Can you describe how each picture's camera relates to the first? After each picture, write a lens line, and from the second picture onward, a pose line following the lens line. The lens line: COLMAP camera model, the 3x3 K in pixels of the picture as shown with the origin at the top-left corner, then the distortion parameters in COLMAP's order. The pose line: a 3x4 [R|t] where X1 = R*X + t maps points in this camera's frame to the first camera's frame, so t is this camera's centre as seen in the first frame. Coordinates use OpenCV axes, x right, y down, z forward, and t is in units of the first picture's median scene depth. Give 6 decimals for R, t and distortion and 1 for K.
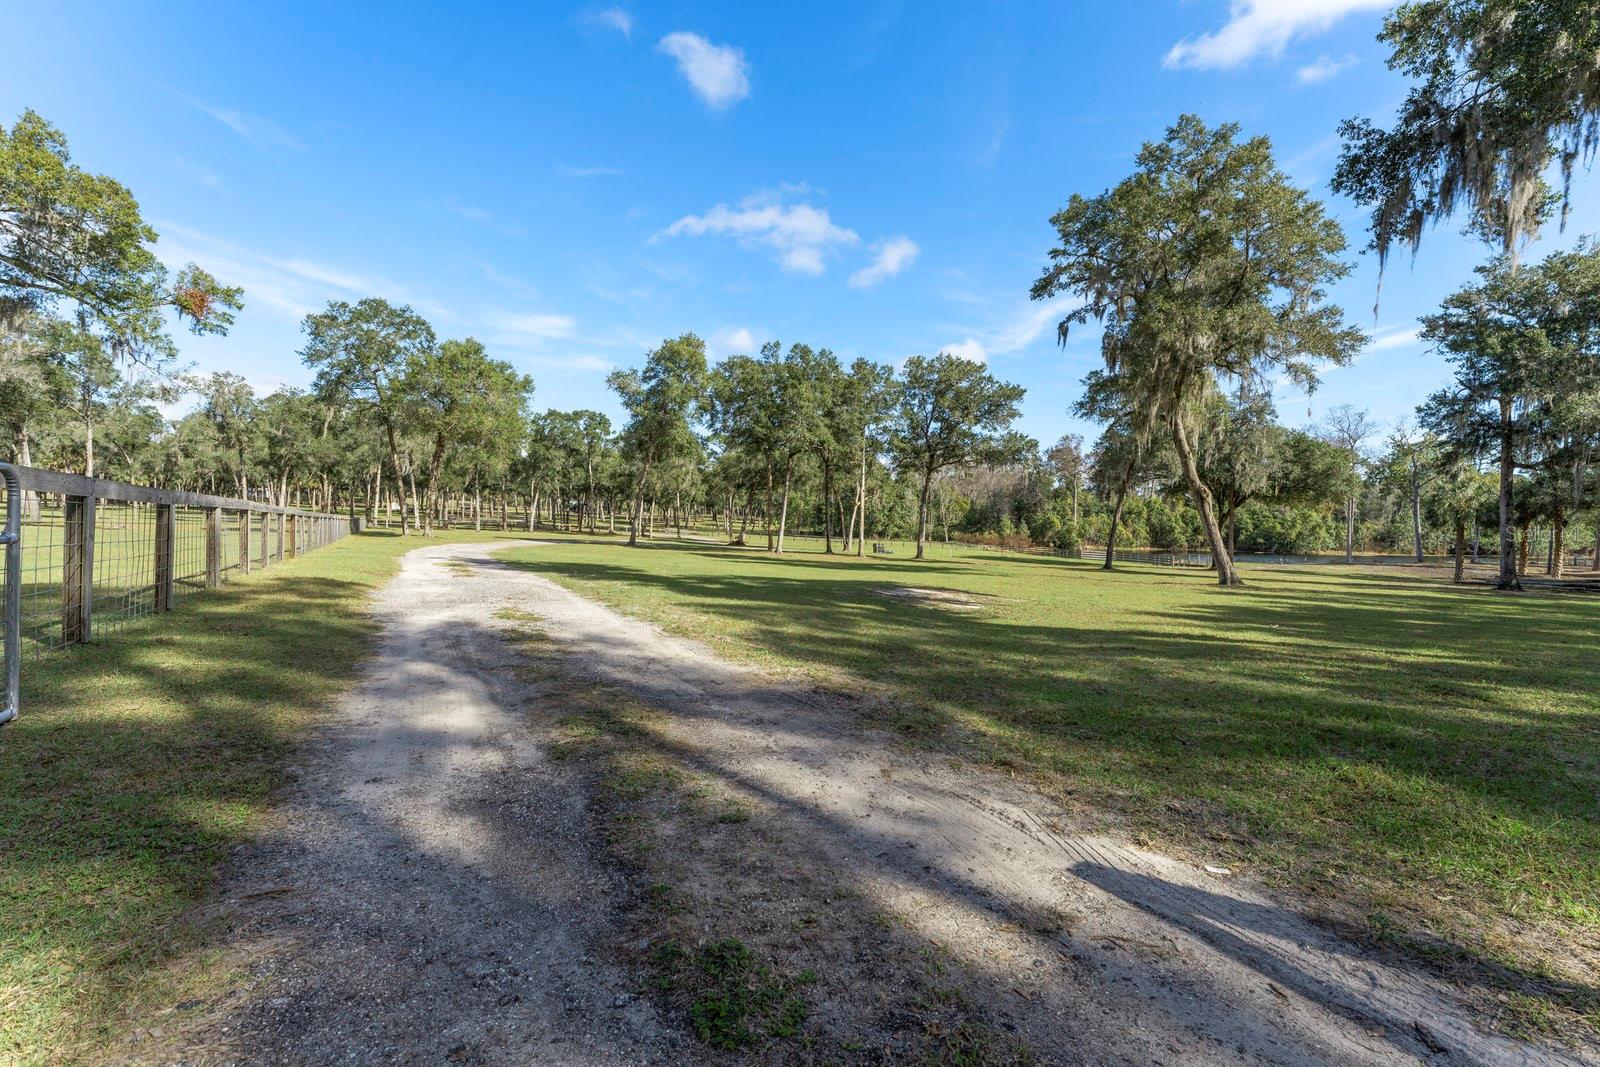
lens RADIAL K [[679.7, 0, 798.1], [0, 679.7, 534.0], [0, 0, 1]] dist [-0.003443, 0.000300]
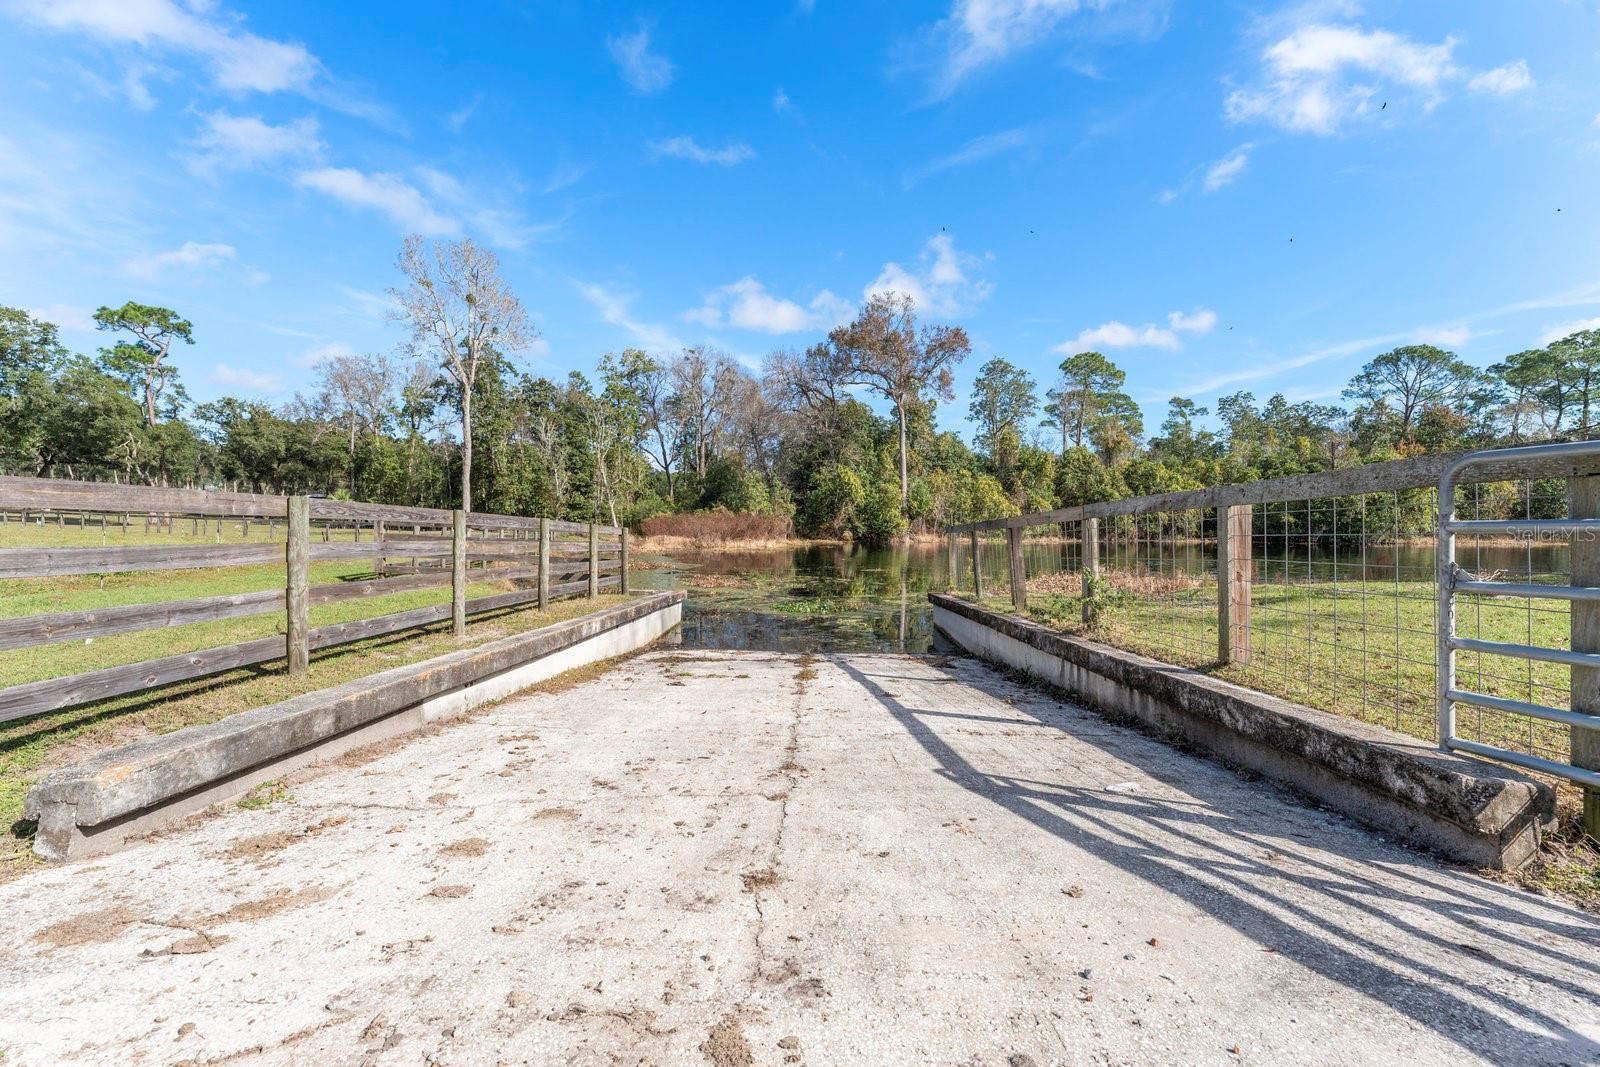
lens RADIAL K [[679.7, 0, 795.1], [0, 679.7, 534.6], [0, 0, 1]] dist [-0.003443, 0.000300]
pose [[0.998661, -0.016236, 0.049118, 0.848494], [0.016666, 0.999826, -0.008360, 0.049946], [-0.048974, 0.009168, 0.998758, 1.465643]]
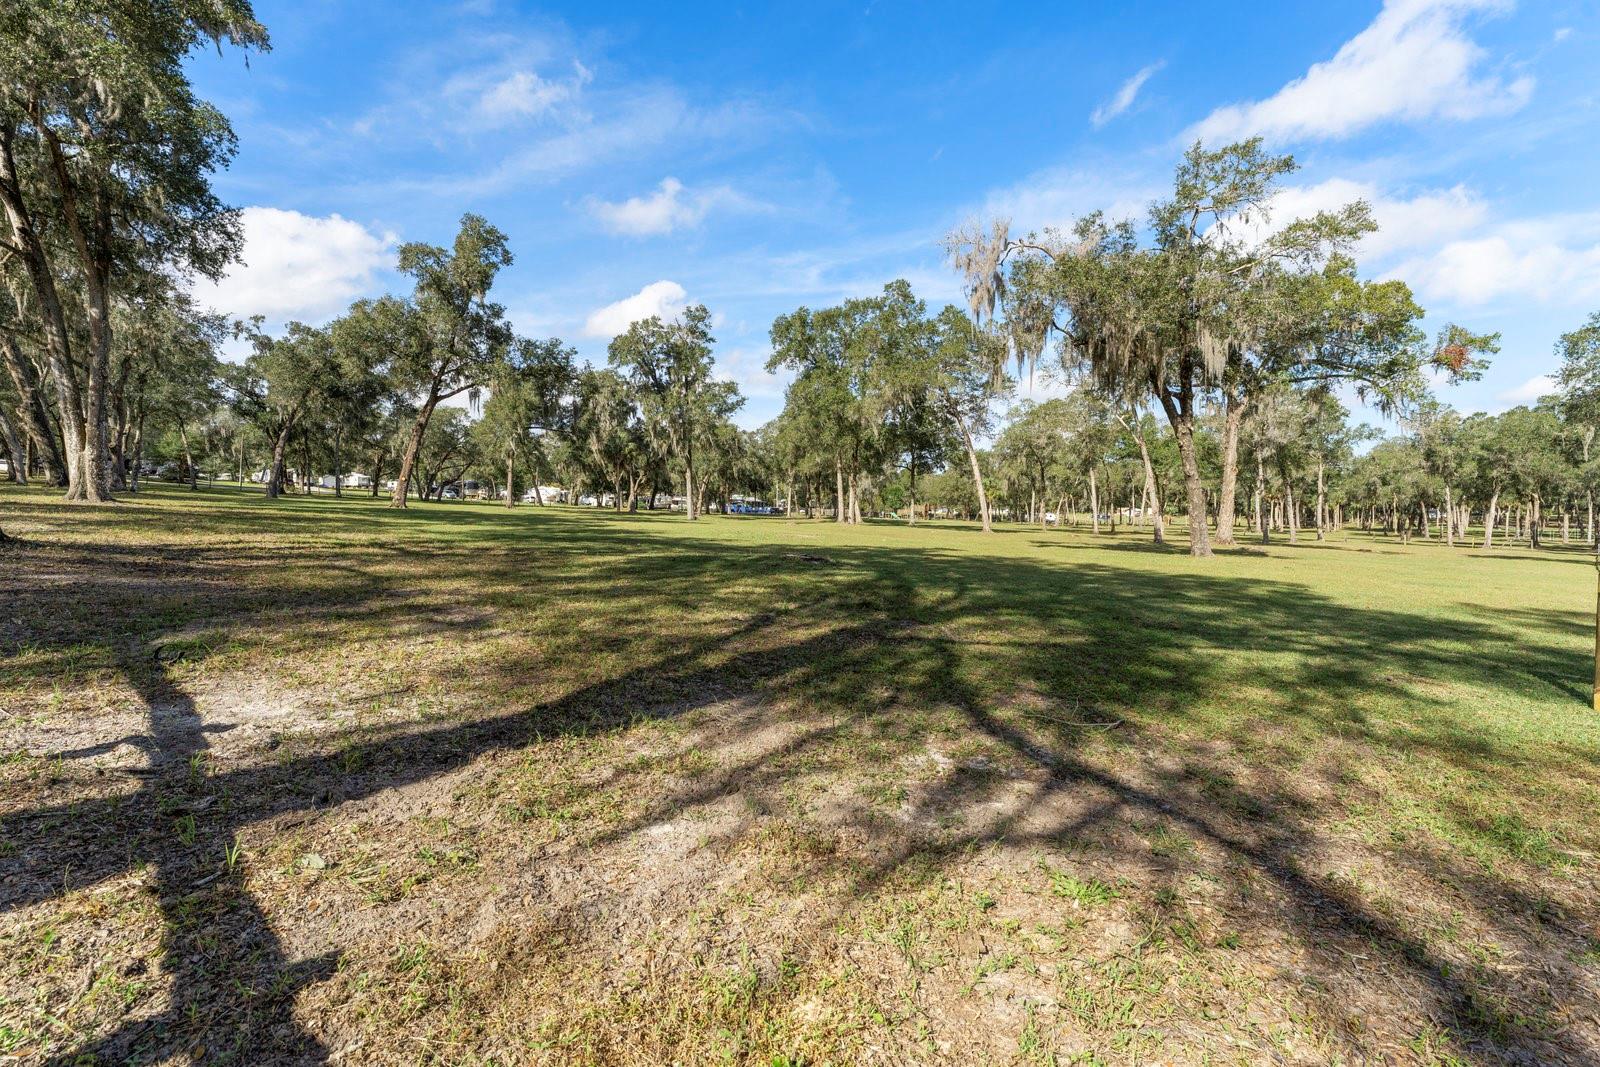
lens RADIAL K [[679.7, 0, 796.0], [0, 679.7, 530.2], [0, 0, 1]] dist [-0.003443, 0.000300]
pose [[0.159828, -0.003033, -0.987140, 0.047440], [-0.034247, 0.999376, -0.008615, 0.002323], [0.986551, 0.035183, 0.159625, -0.177310]]
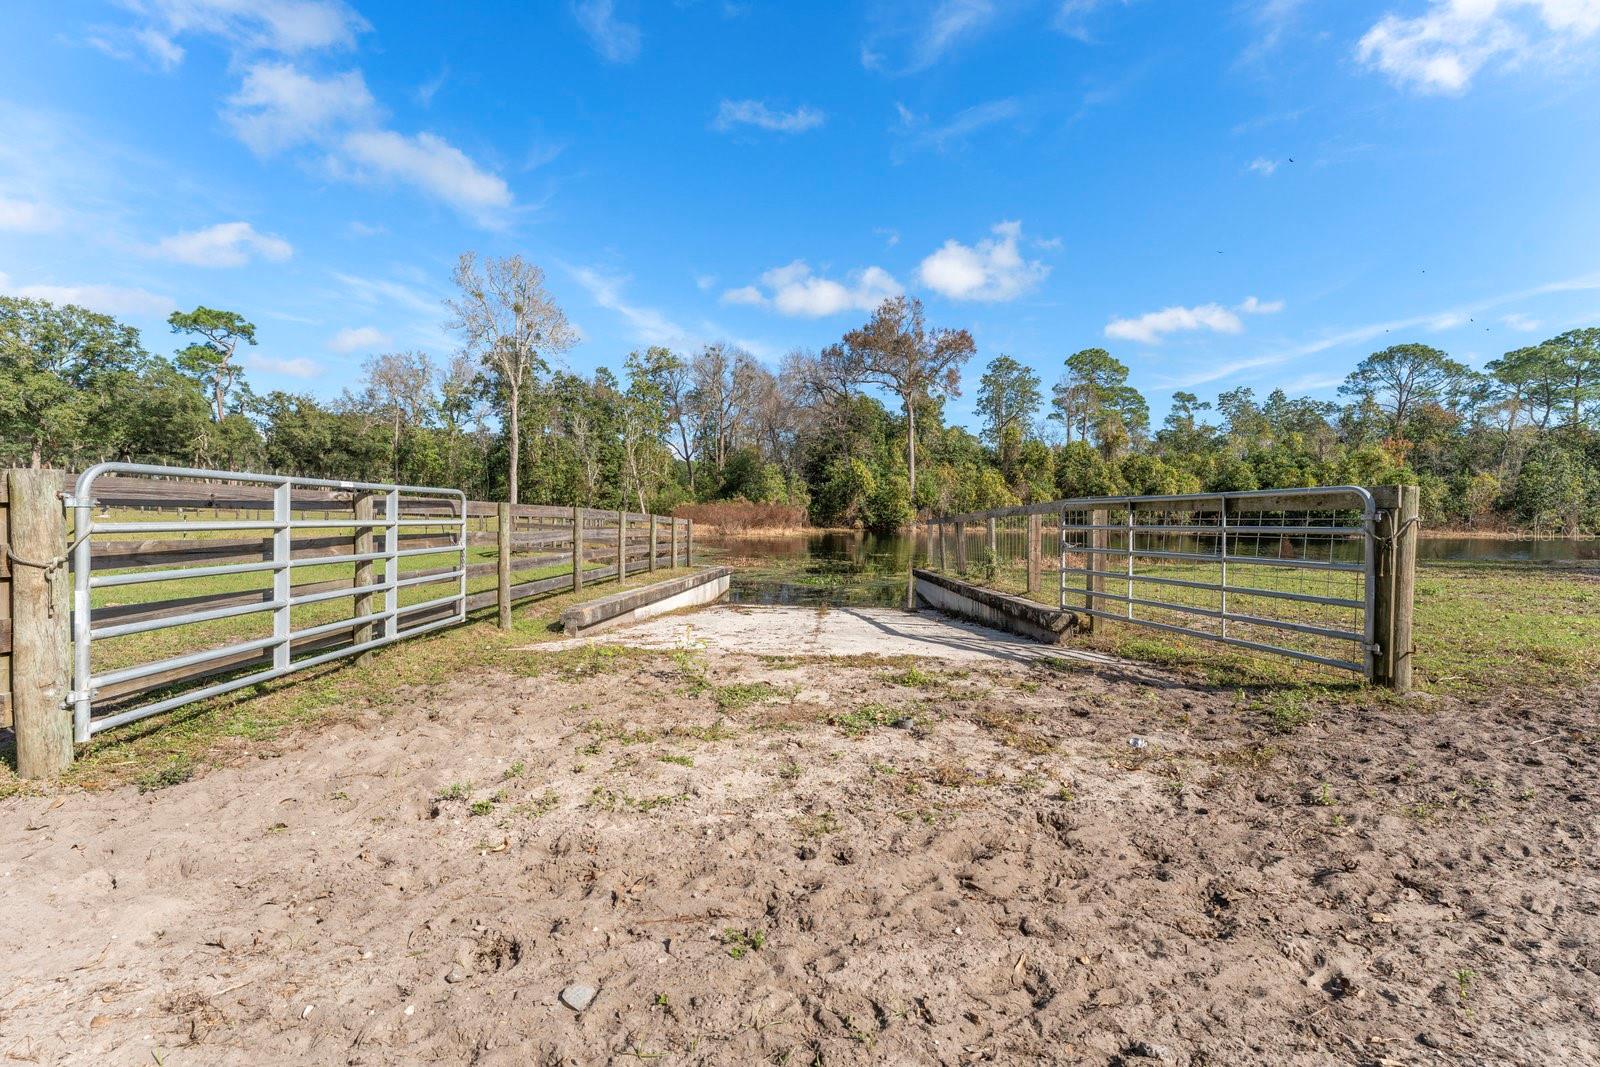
lens RADIAL K [[679.7, 0, 795.7], [0, 679.7, 530.2], [0, 0, 1]] dist [-0.003443, 0.000300]
pose [[0.999488, -0.011422, 0.029891, 0.841248], [0.011350, 0.999932, 0.002570, 0.049419], [-0.029919, -0.002229, 0.999550, 1.373466]]
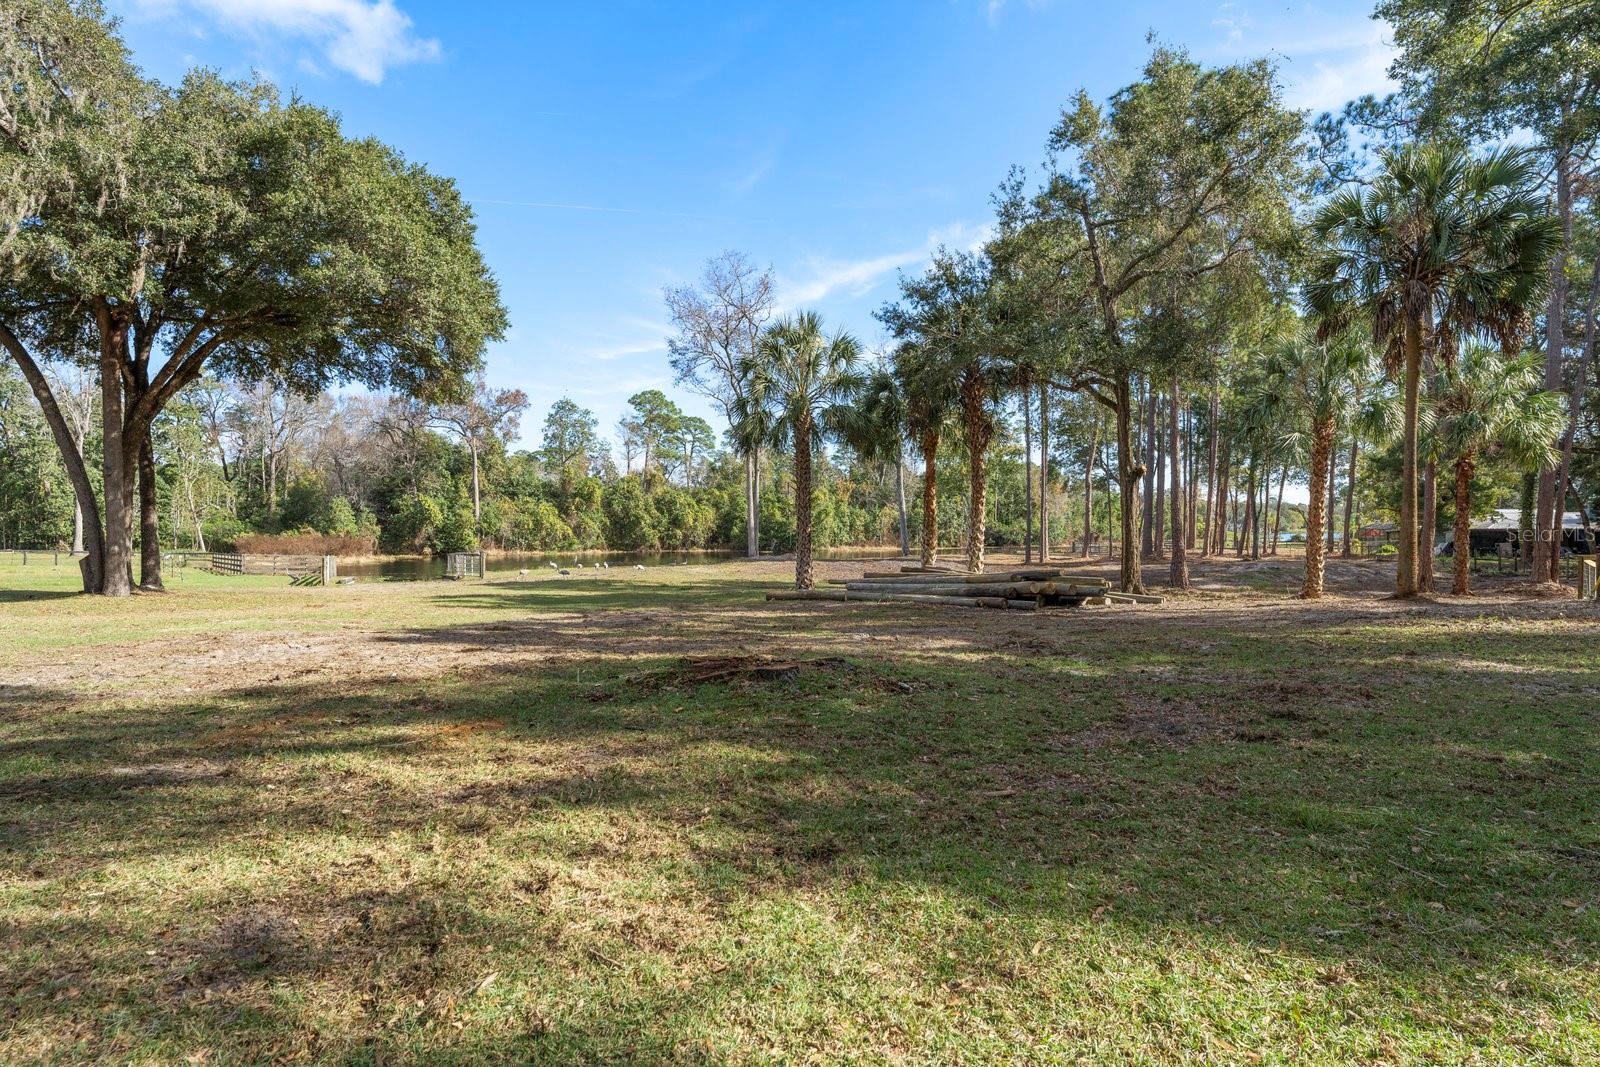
lens RADIAL K [[862.5, 0, 800.7], [0, 862.5, 534.5], [0, 0, 1]] dist [0.003362, 0.000361]
pose [[0.867211, -0.023538, 0.497385, 0.768778], [0.030257, 0.999527, -0.005453, 0.041779], [-0.497022, 0.019778, 0.867513, 0.601311]]
